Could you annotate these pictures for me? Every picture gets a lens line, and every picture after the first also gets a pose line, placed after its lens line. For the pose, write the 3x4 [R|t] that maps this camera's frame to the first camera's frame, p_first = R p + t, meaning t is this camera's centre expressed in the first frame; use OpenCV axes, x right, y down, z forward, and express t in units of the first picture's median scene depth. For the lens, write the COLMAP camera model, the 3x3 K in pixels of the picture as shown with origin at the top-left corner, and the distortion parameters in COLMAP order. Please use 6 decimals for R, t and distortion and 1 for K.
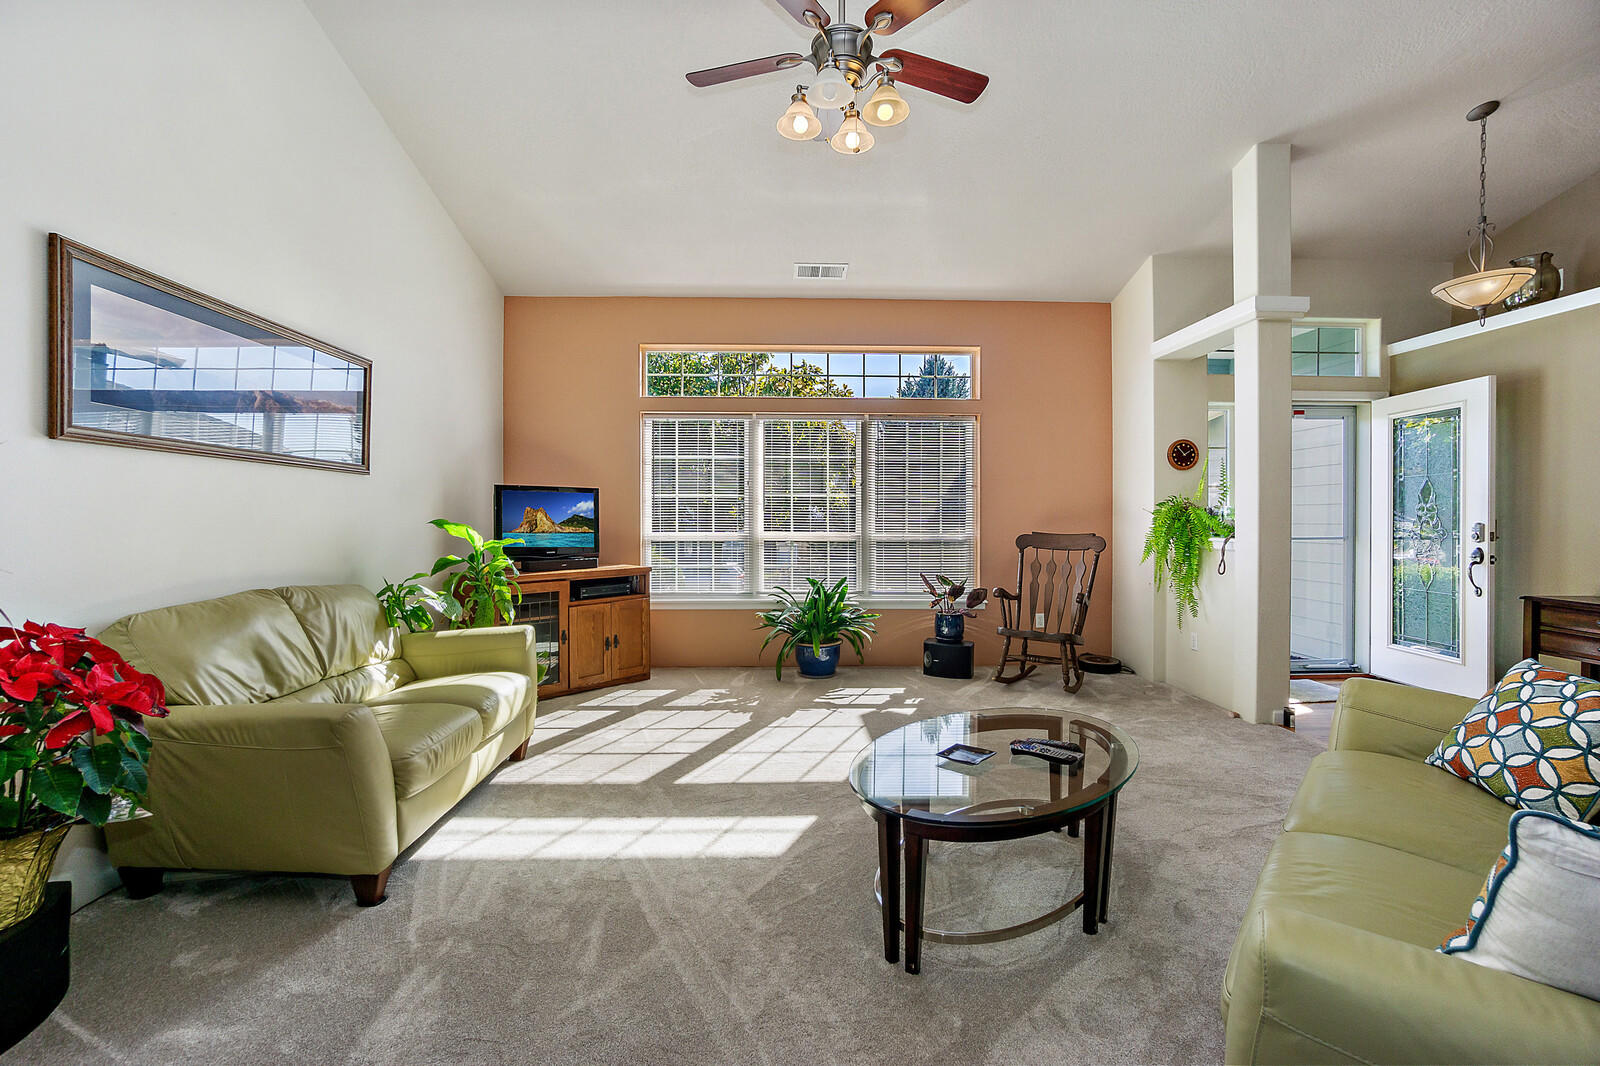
lens RADIAL K [[689.4, 0, 795.1], [0, 689.4, 524.2], [0, 0, 1]] dist [-0.000621, -0.000150]
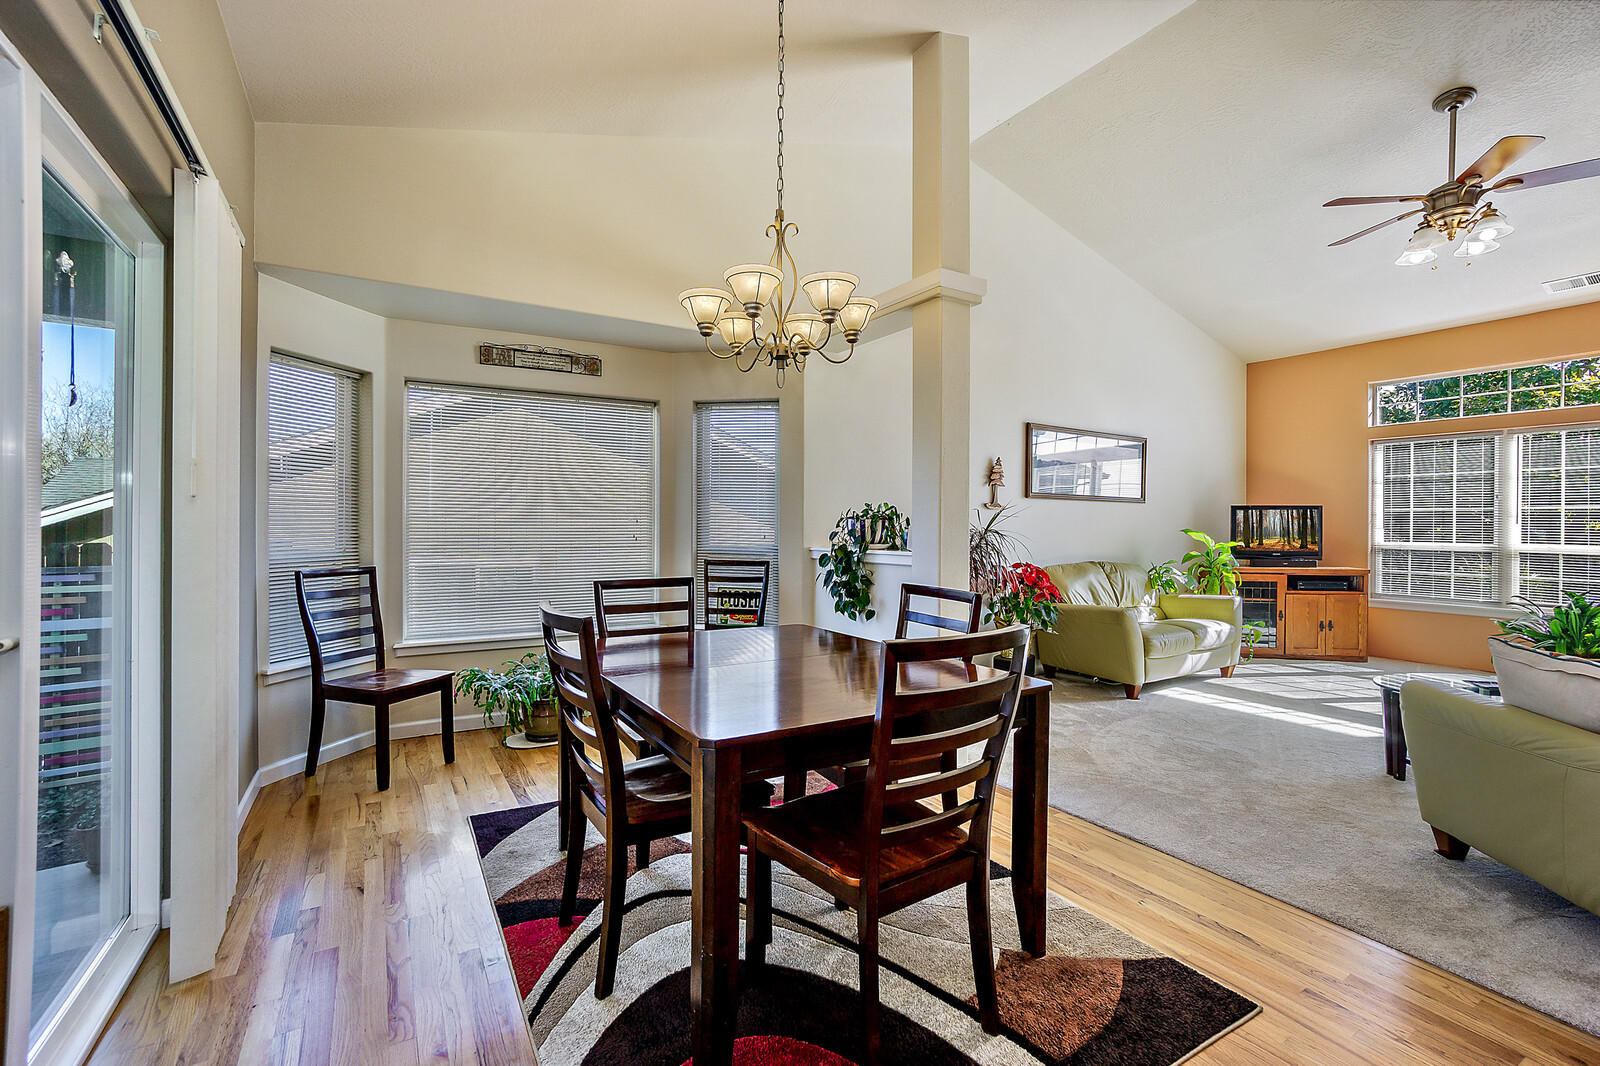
lens RADIAL K [[689.4, 0, 795.1], [0, 689.4, 524.2], [0, 0, 1]] dist [-0.000621, -0.000150]
pose [[0.483843, 0.009316, -0.875105, 0.459327], [-0.013495, 0.999904, 0.003183, -0.010719], [0.875051, 0.010269, 0.483922, -0.595602]]
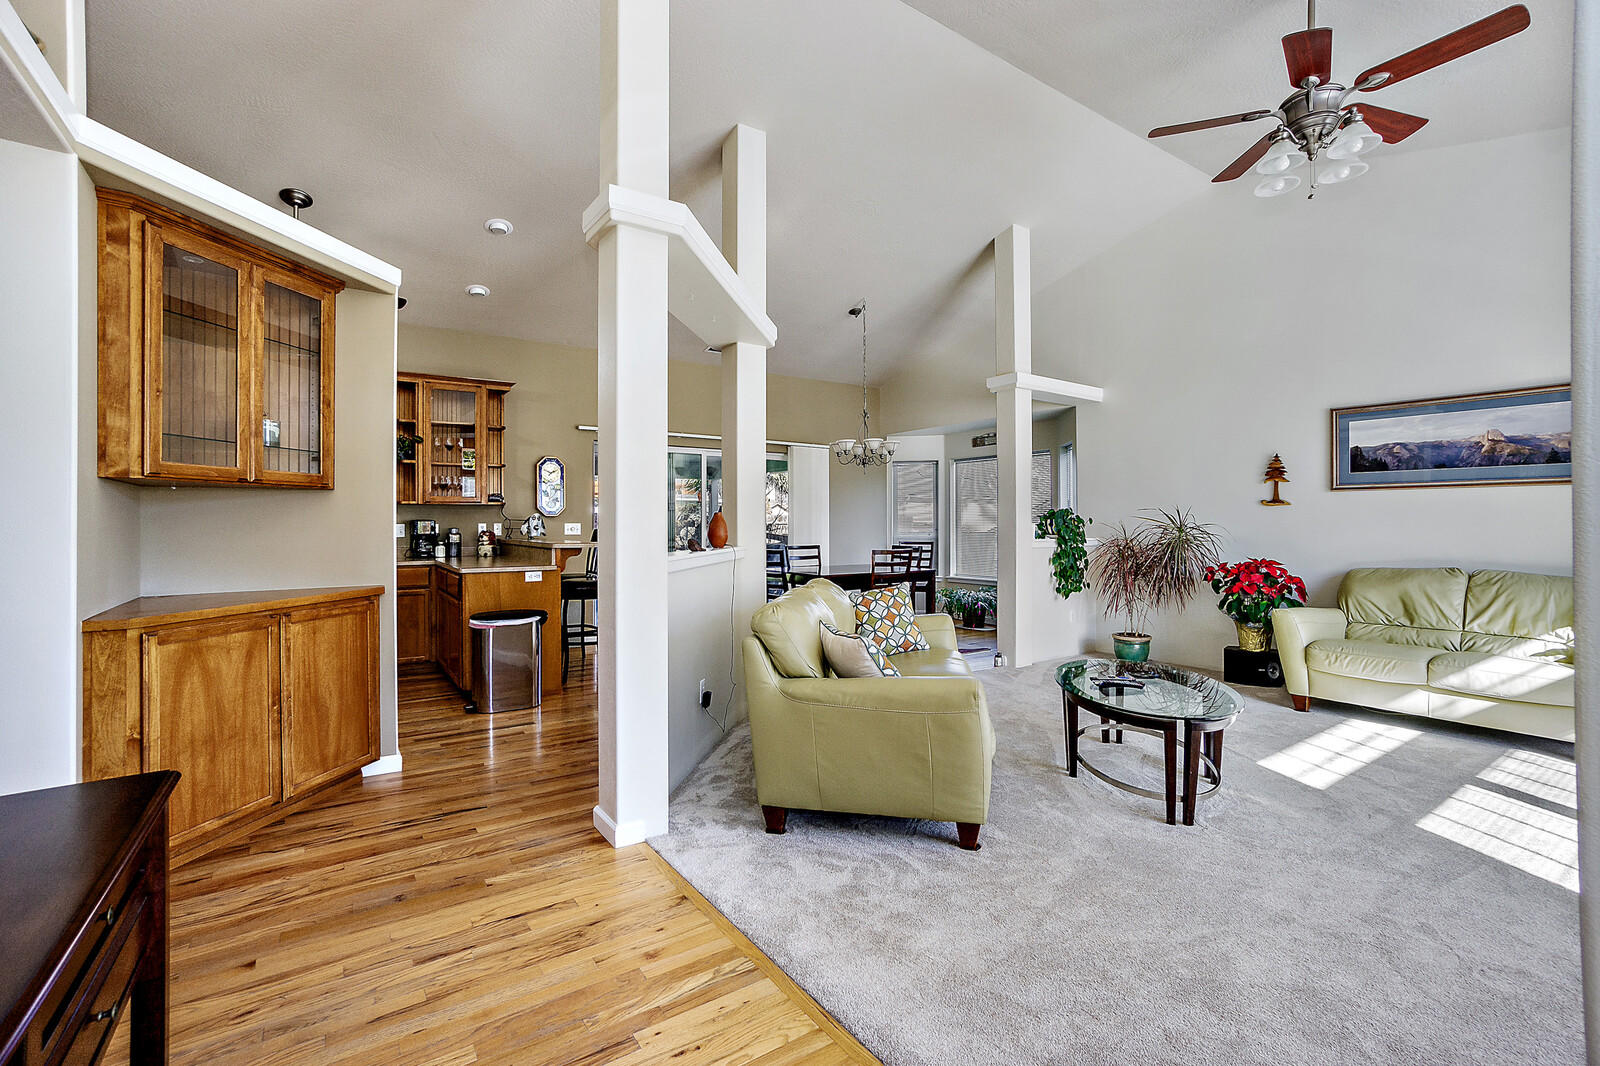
lens RADIAL K [[689.4, 0, 795.1], [0, 689.4, 524.2], [0, 0, 1]] dist [-0.000621, -0.000150]
pose [[-0.841248, 0.007188, -0.540601, 0.976108], [0.004289, 0.999969, 0.006622, -0.018748], [0.540632, 0.003252, -0.841253, 1.056481]]
